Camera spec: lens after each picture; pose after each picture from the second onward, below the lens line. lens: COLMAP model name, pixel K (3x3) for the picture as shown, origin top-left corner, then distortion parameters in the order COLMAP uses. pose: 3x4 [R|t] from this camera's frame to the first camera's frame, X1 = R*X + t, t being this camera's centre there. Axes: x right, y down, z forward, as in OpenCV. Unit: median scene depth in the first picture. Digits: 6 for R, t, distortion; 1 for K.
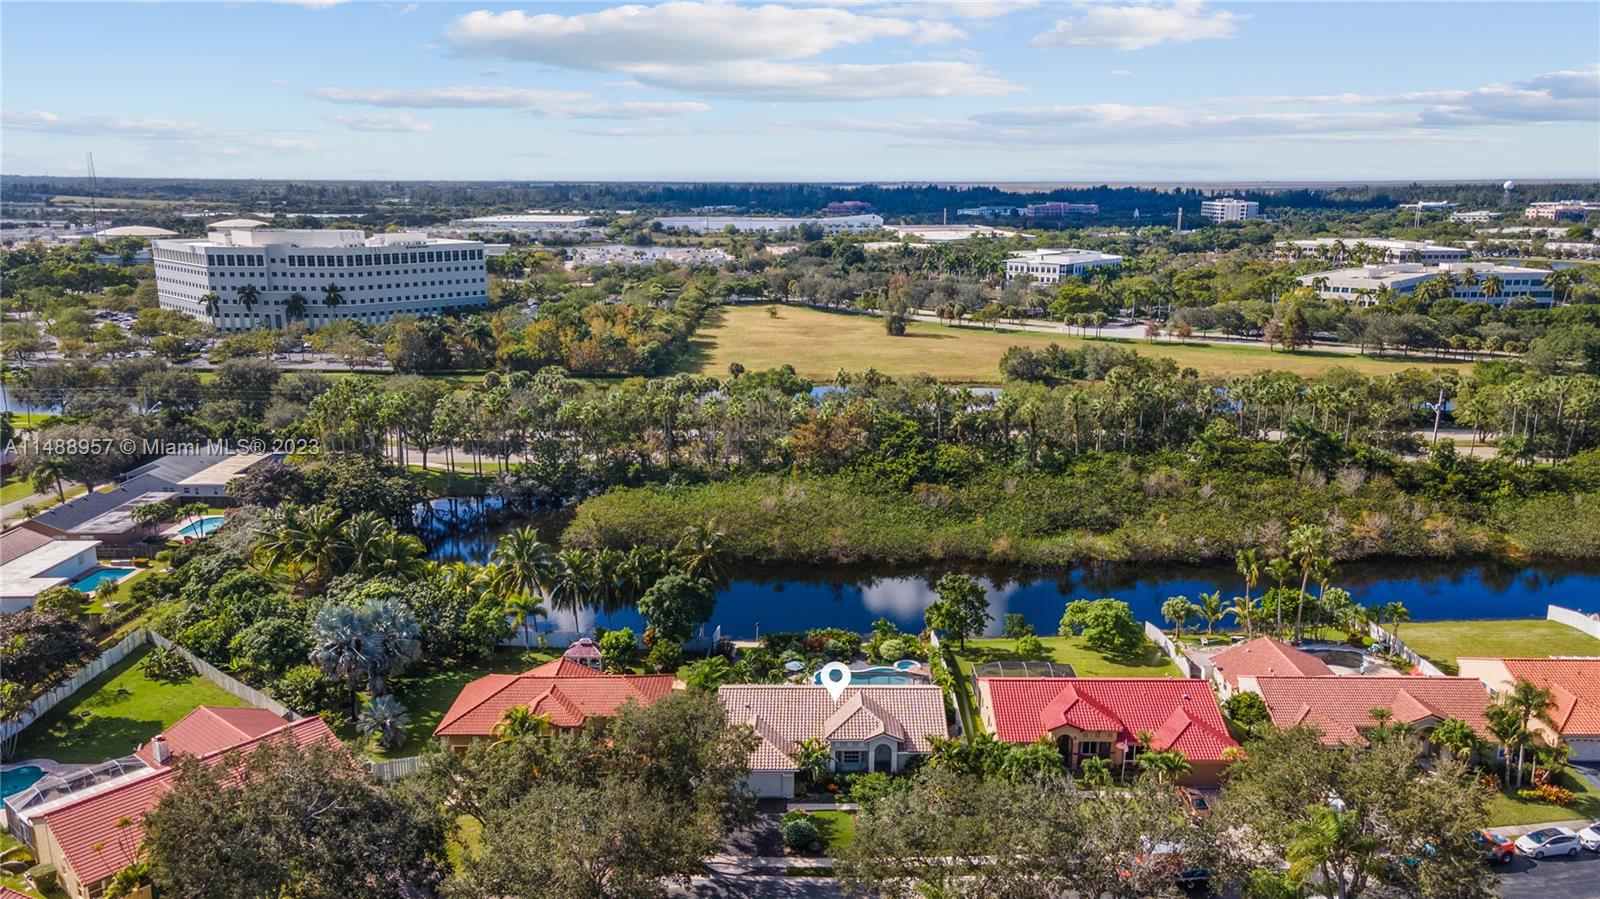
lens RADIAL K [[1160.8, 0, 800.0], [0, 1160.8, 449.5], [0, 0, 1]] dist [0.044591, 0.001283]
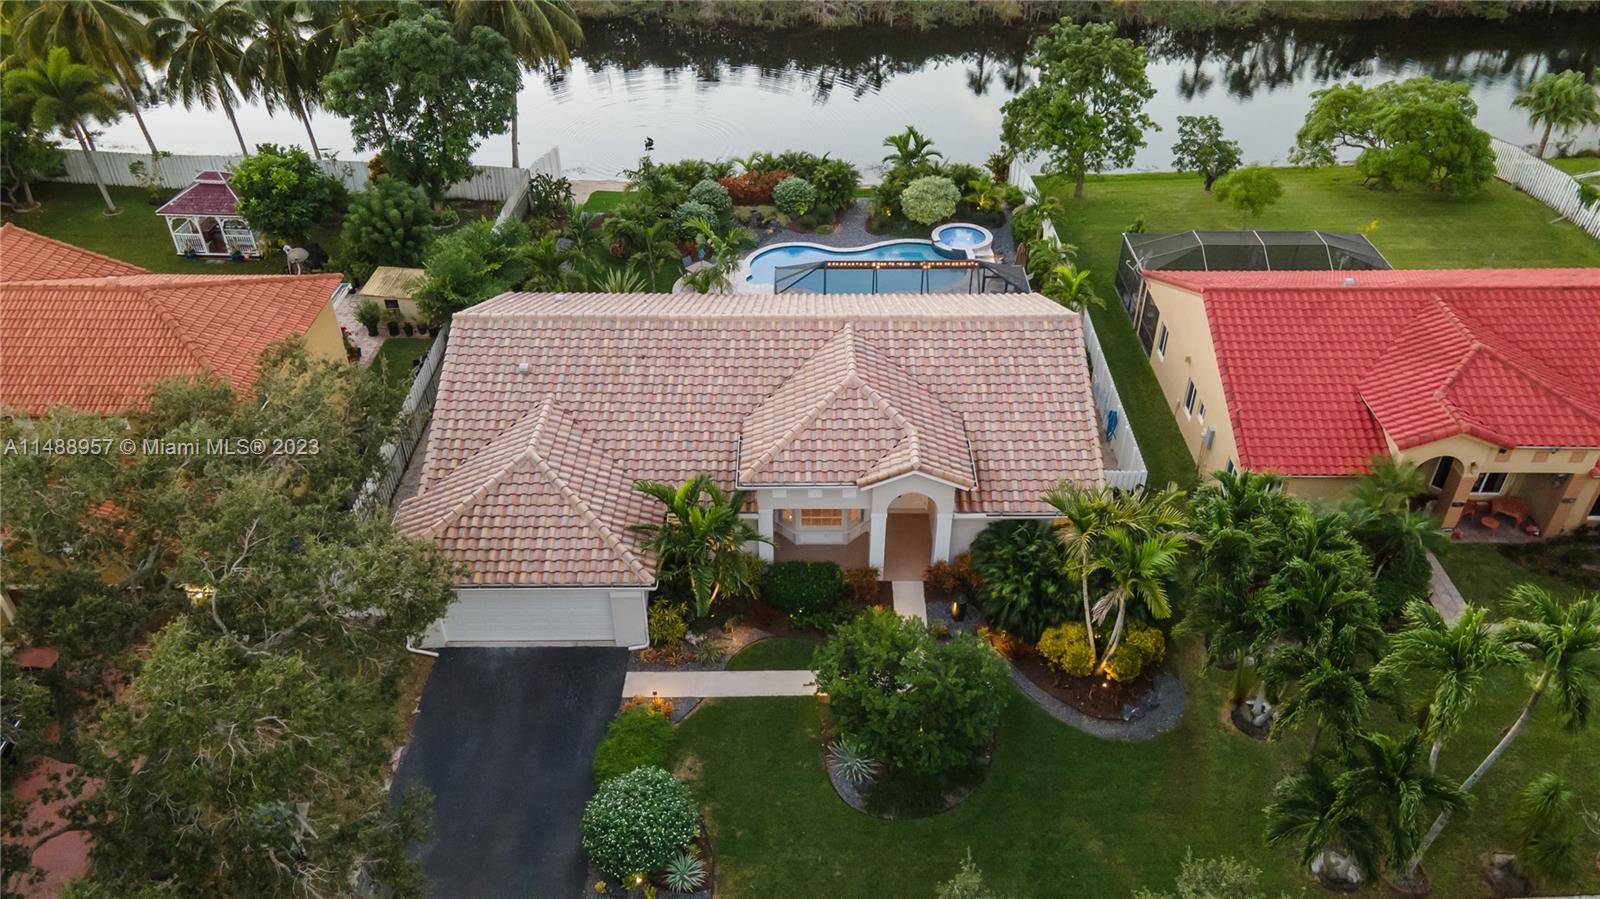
lens RADIAL K [[1160.8, 0, 800.0], [0, 1160.8, 449.5], [0, 0, 1]] dist [0.044591, 0.001283]
pose [[0.999980, 0.001456, -0.006162, 0.032930], [0.001042, 0.922127, 0.386886, 0.089334], [0.006246, -0.386885, 0.922107, 0.558915]]
